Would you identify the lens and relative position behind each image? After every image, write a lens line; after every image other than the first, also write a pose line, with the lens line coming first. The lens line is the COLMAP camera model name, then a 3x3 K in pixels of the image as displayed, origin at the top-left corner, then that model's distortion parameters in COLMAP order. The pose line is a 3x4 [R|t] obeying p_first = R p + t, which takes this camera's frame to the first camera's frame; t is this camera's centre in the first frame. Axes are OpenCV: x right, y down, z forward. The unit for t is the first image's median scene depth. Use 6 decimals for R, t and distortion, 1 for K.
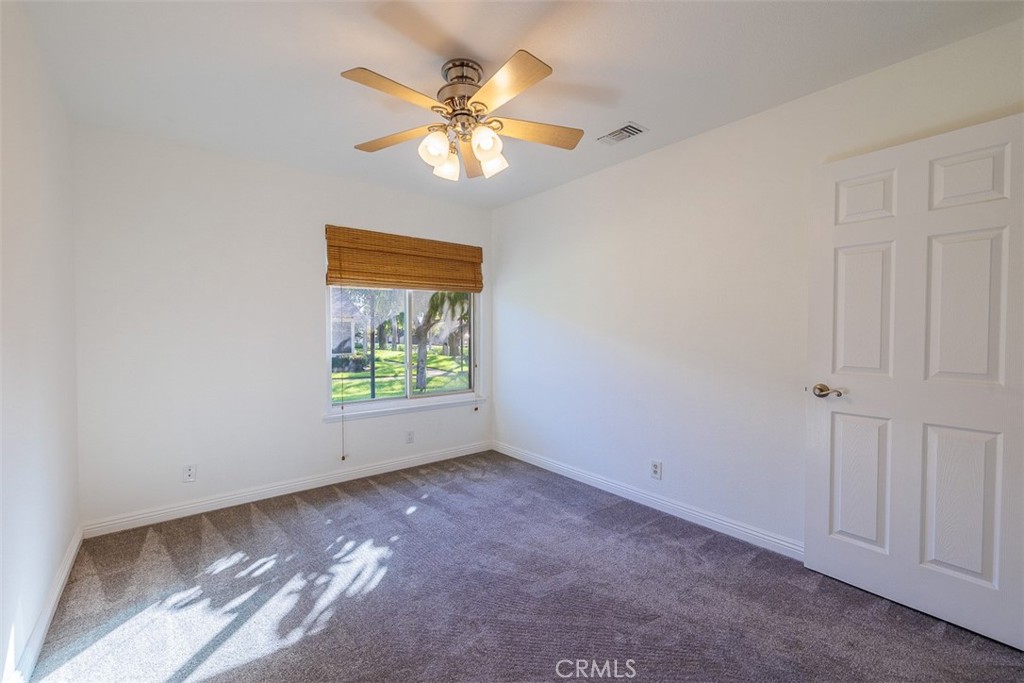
lens RADIAL K [[436.7, 0, 512.5], [0, 436.7, 340.1], [0, 0, 1]] dist [0.032349, 0.000087]
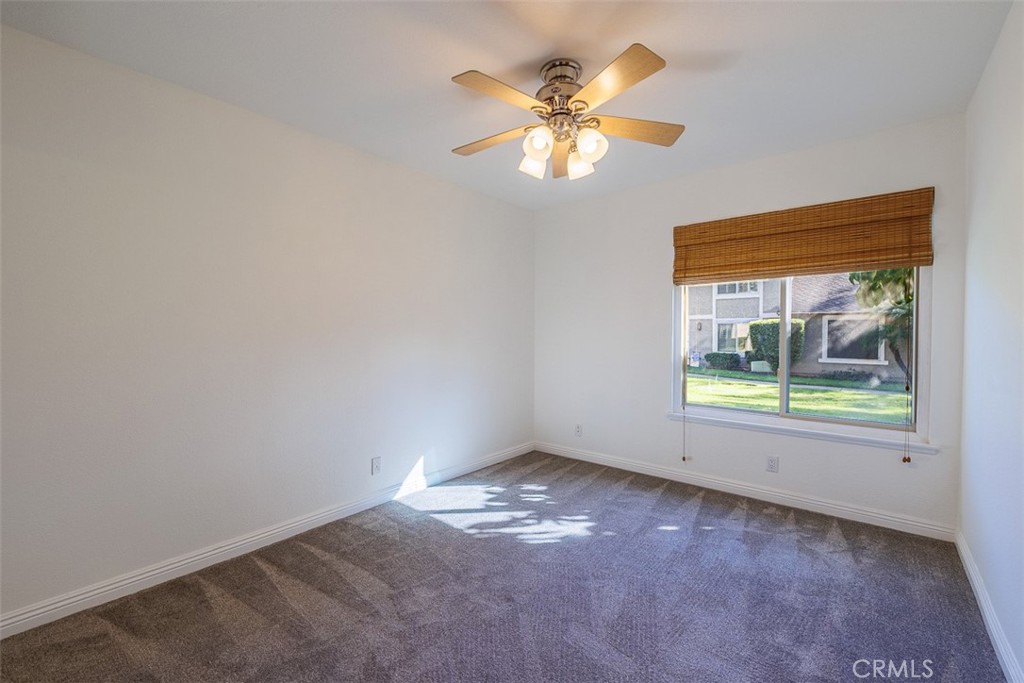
lens RADIAL K [[436.7, 0, 512.5], [0, 436.7, 340.1], [0, 0, 1]] dist [0.032349, 0.000087]
pose [[0.206947, 0.020810, -0.978131, 0.569043], [-0.021290, 0.999633, 0.016763, -0.008468], [0.978121, 0.017355, 0.207314, 0.470011]]
